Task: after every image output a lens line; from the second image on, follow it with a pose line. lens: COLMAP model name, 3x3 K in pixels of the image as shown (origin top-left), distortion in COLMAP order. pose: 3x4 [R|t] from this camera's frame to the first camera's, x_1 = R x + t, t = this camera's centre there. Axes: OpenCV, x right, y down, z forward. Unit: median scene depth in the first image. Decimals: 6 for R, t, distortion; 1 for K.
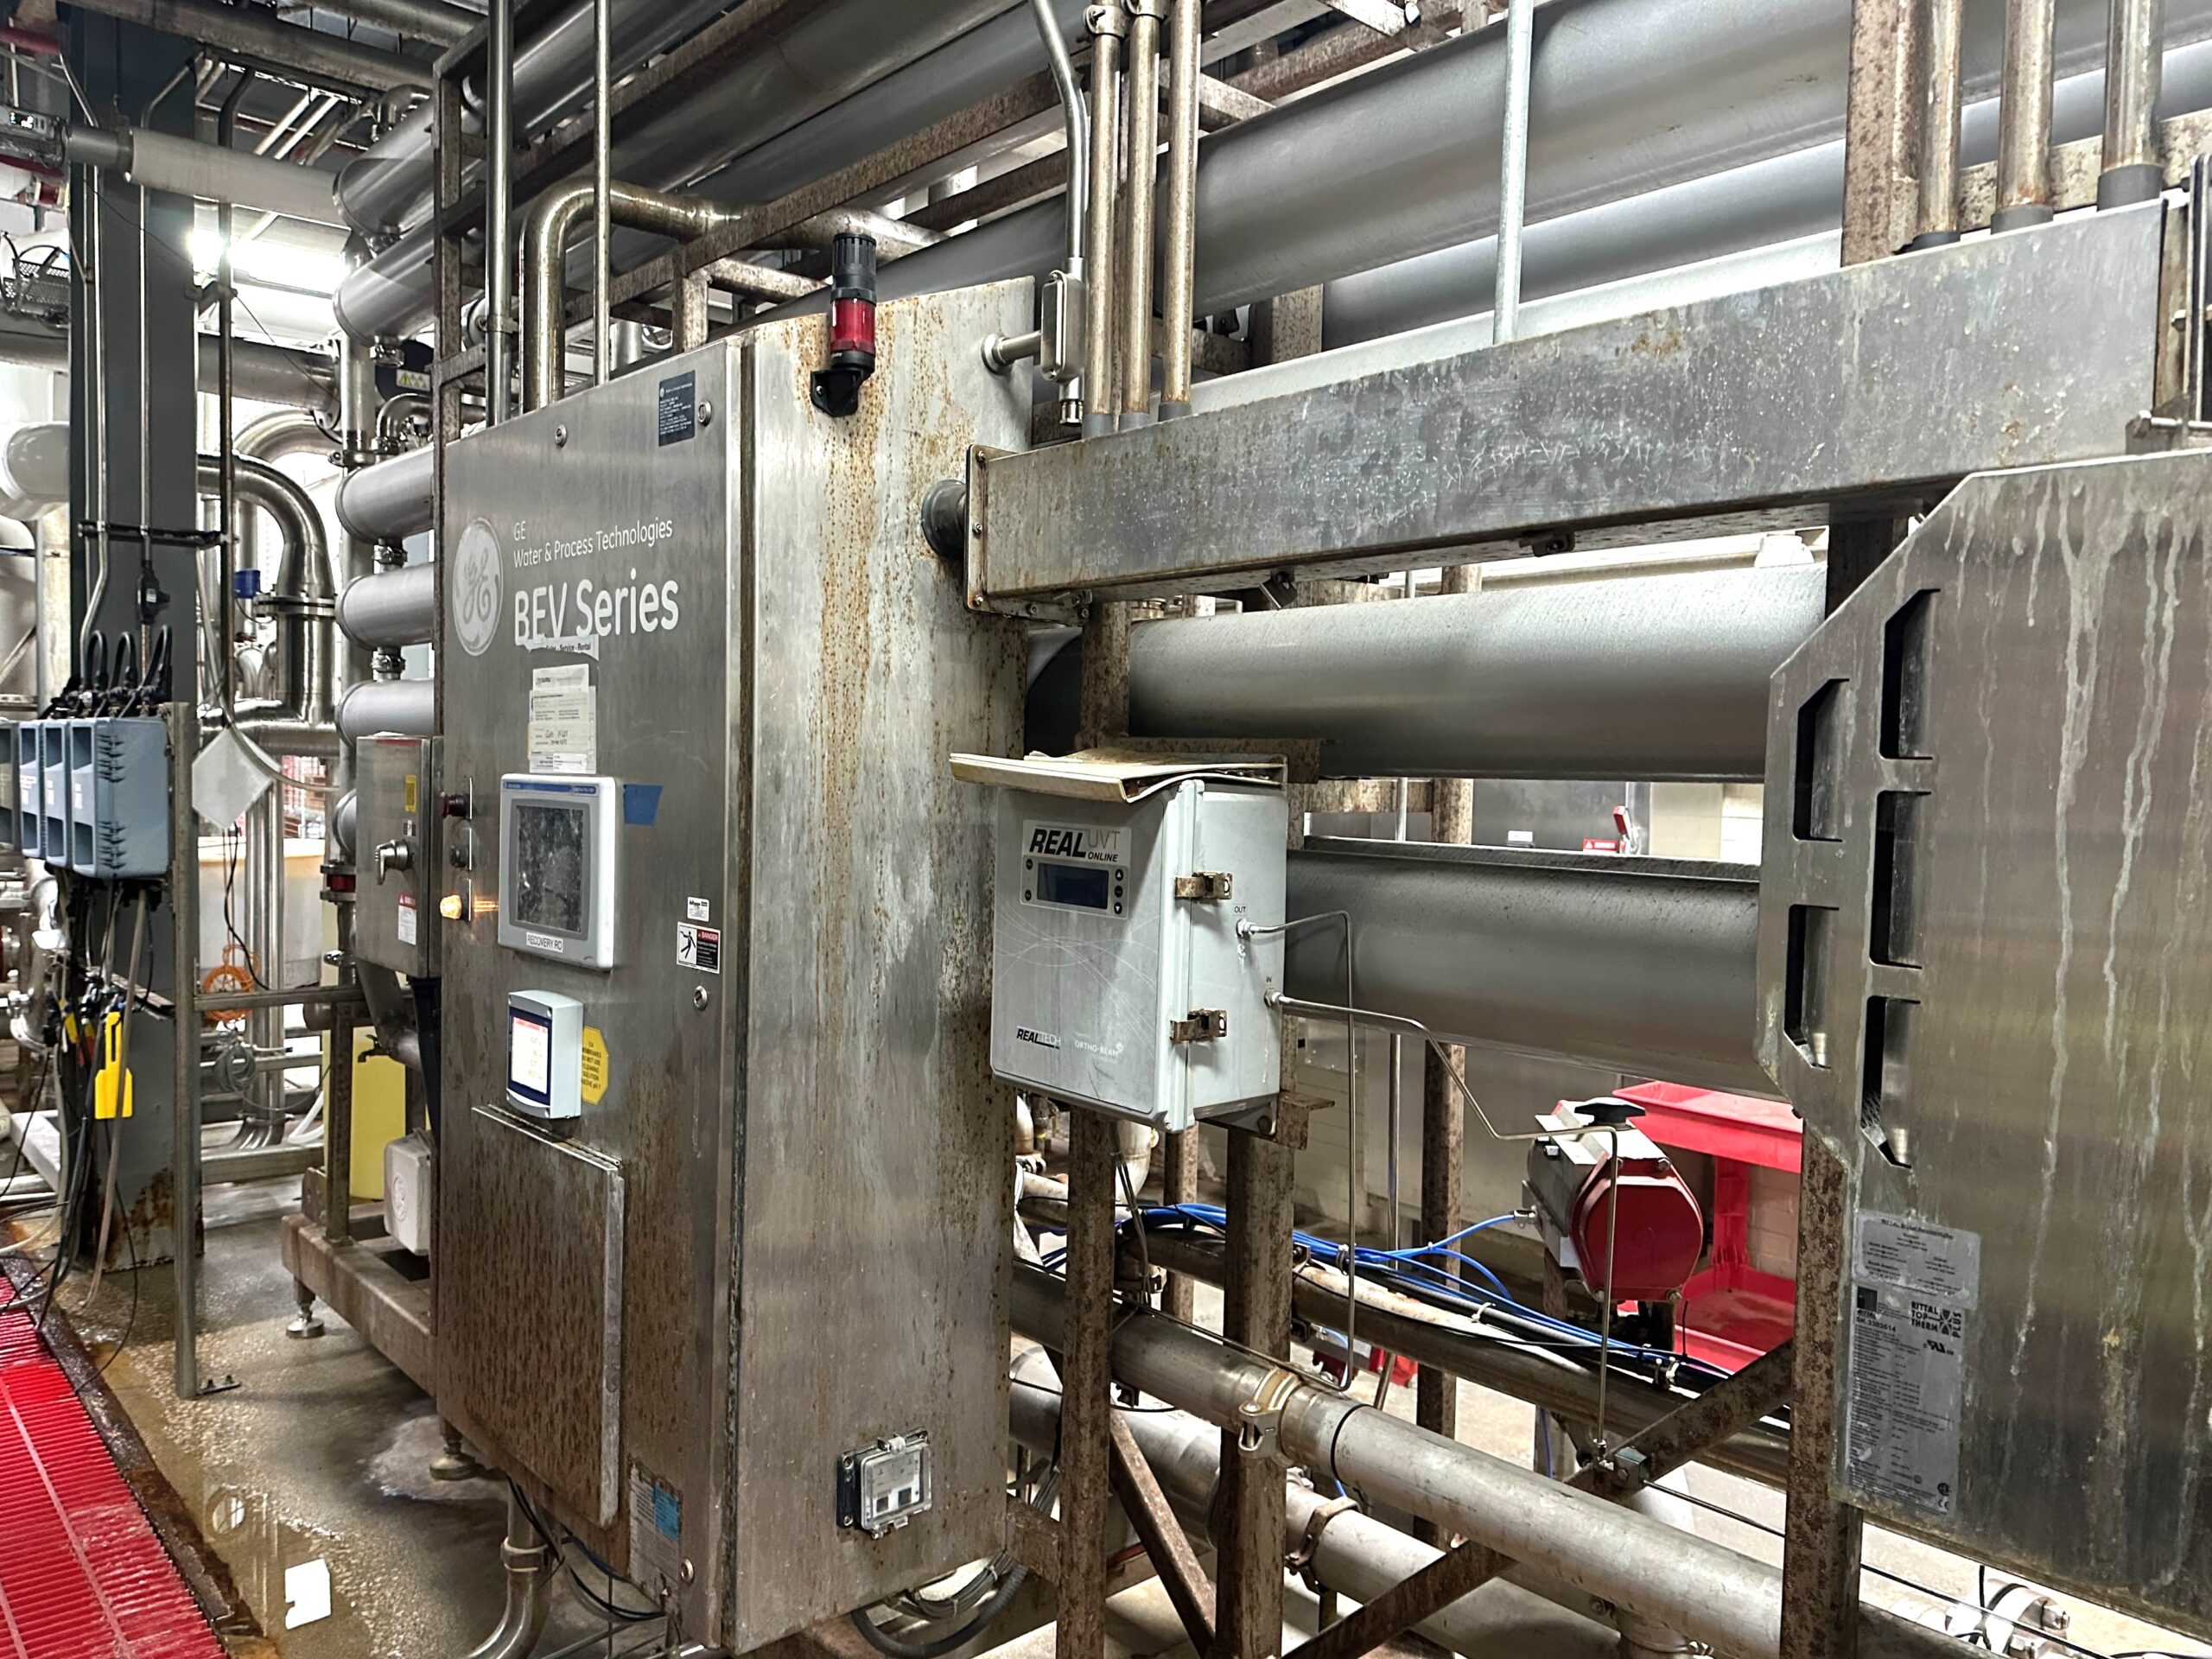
lens RADIAL K [[1558.7, 0, 1102.6], [0, 1558.7, 855.5], [0, 0, 1]] dist [0.054364, -0.066055]
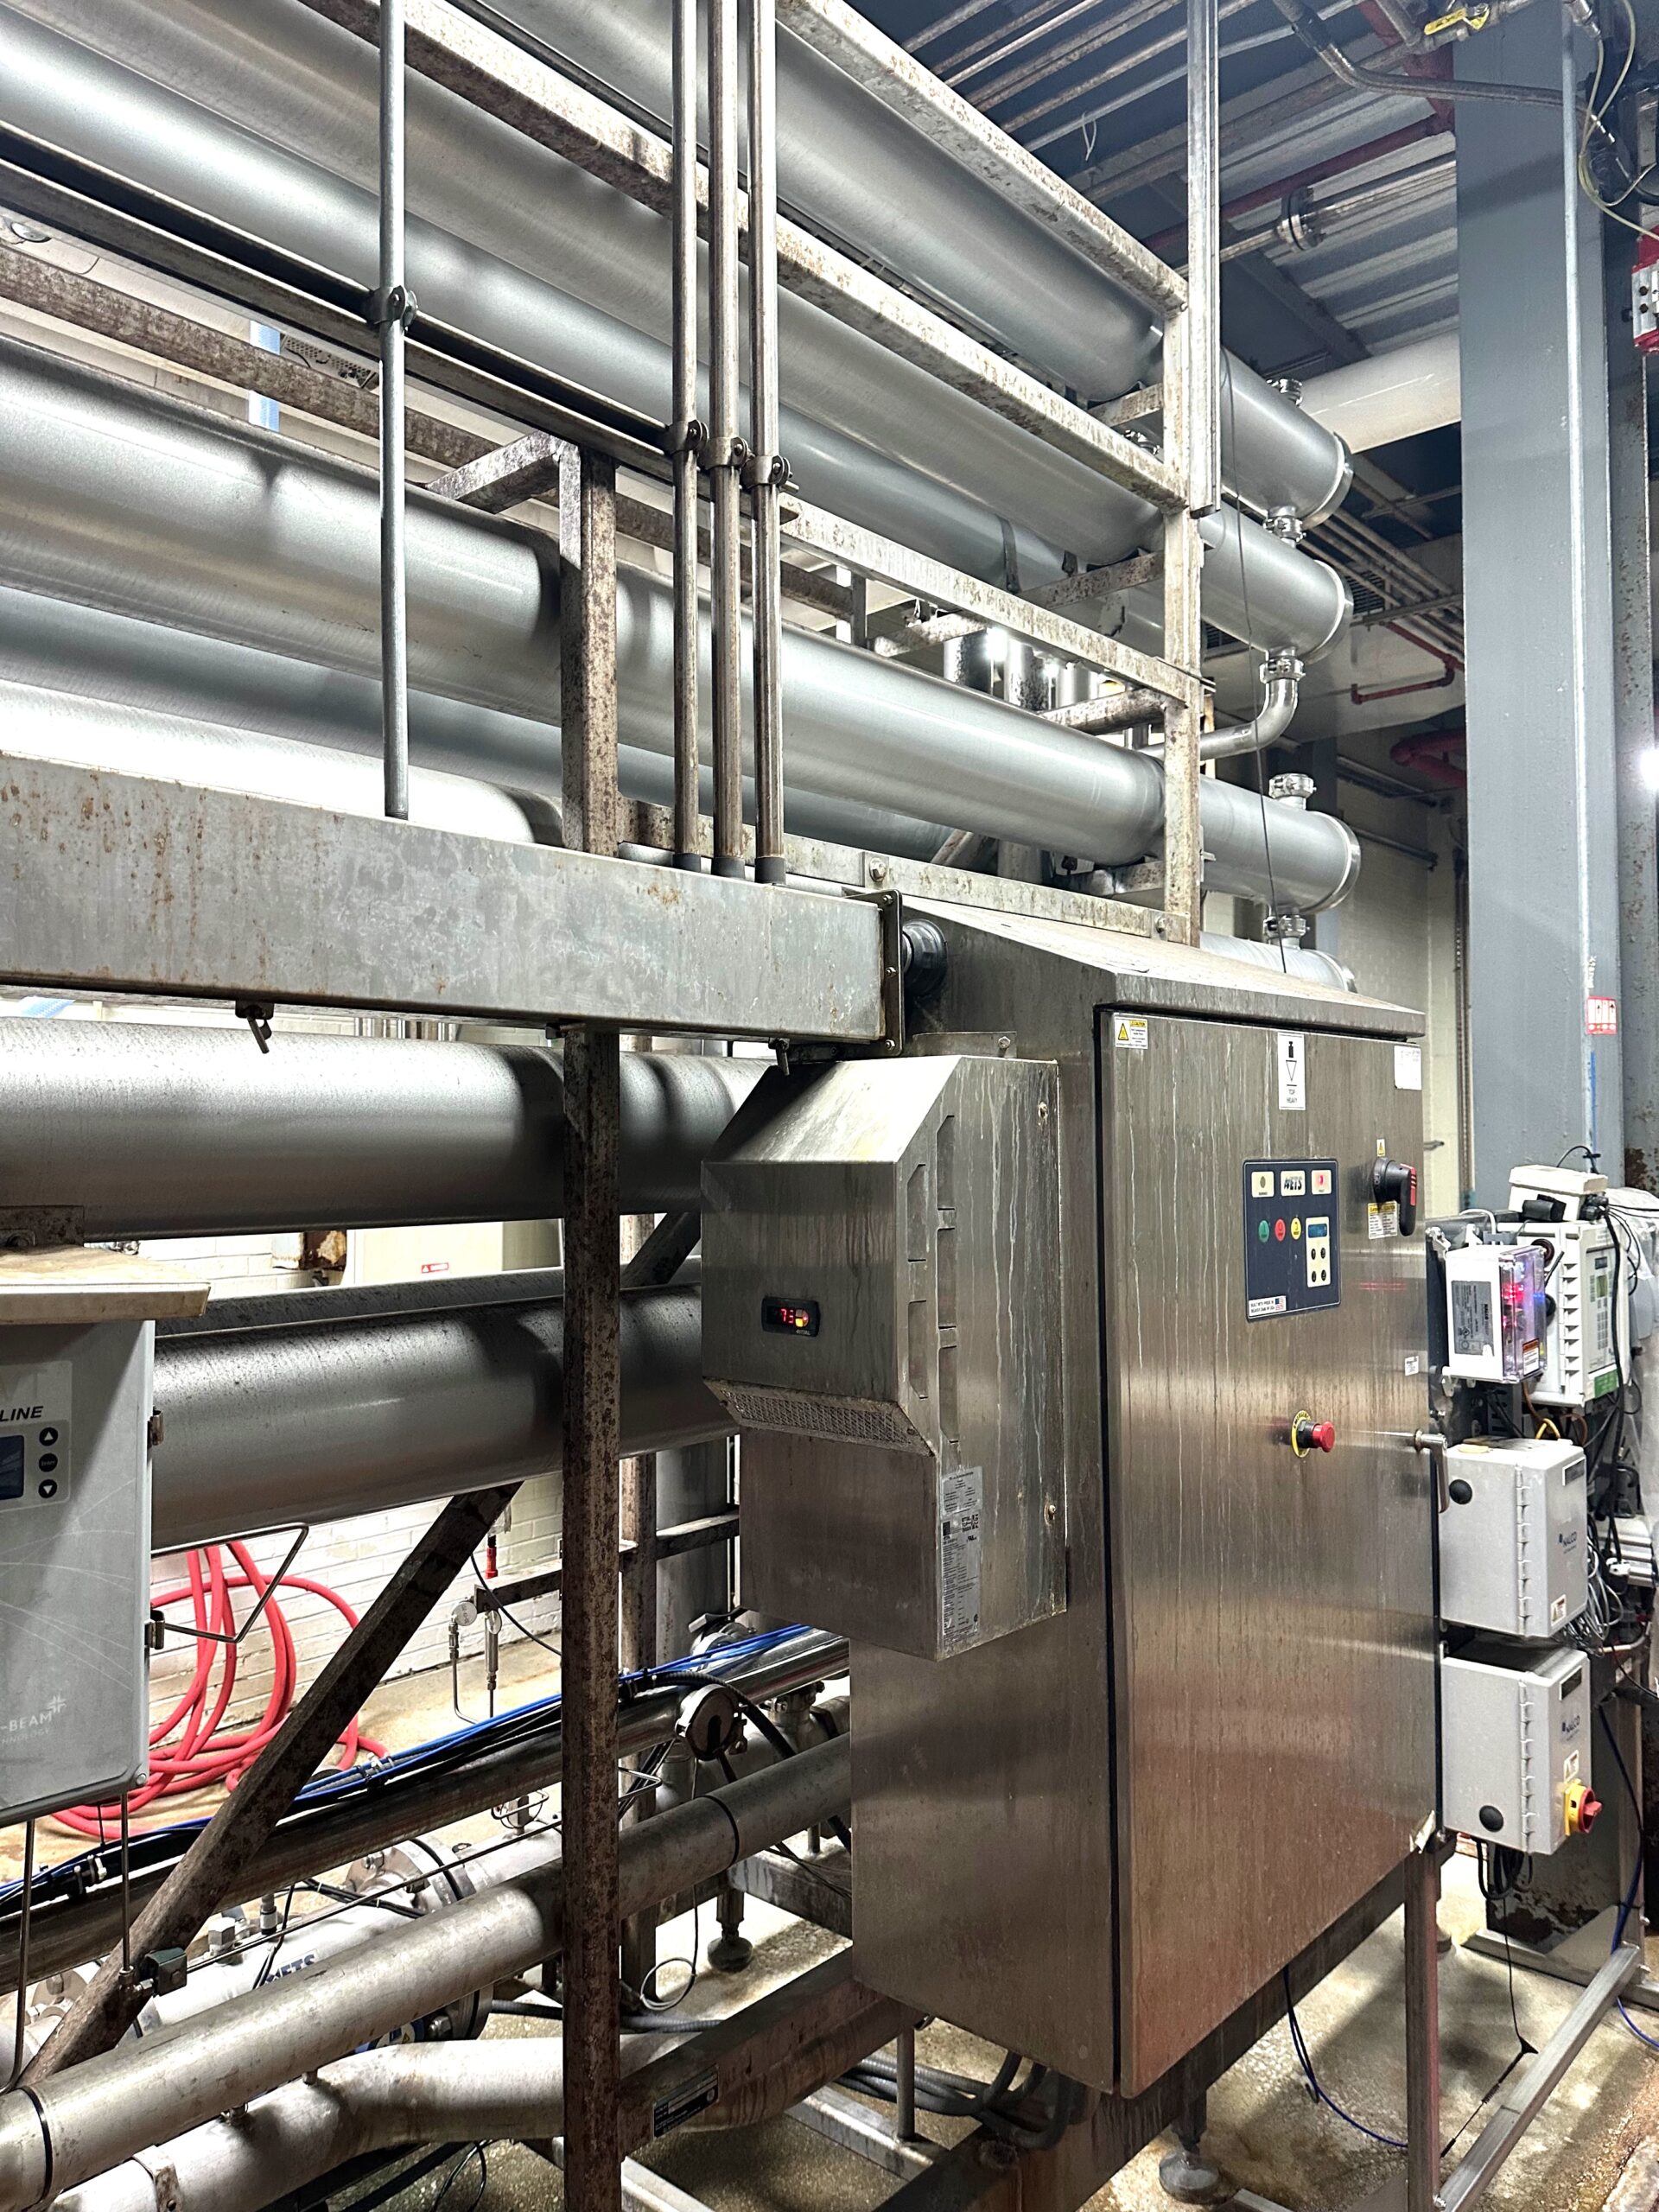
lens RADIAL K [[1558.7, 0, 827.8], [0, 1558.7, 1105.5], [0, 0, 1]] dist [0.054364, -0.066055]
pose [[-0.135884, 0.016741, 0.990583, -0.822963], [0.065128, 0.997845, -0.007930, -0.118330], [-0.988582, 0.063437, -0.136681, 0.927968]]
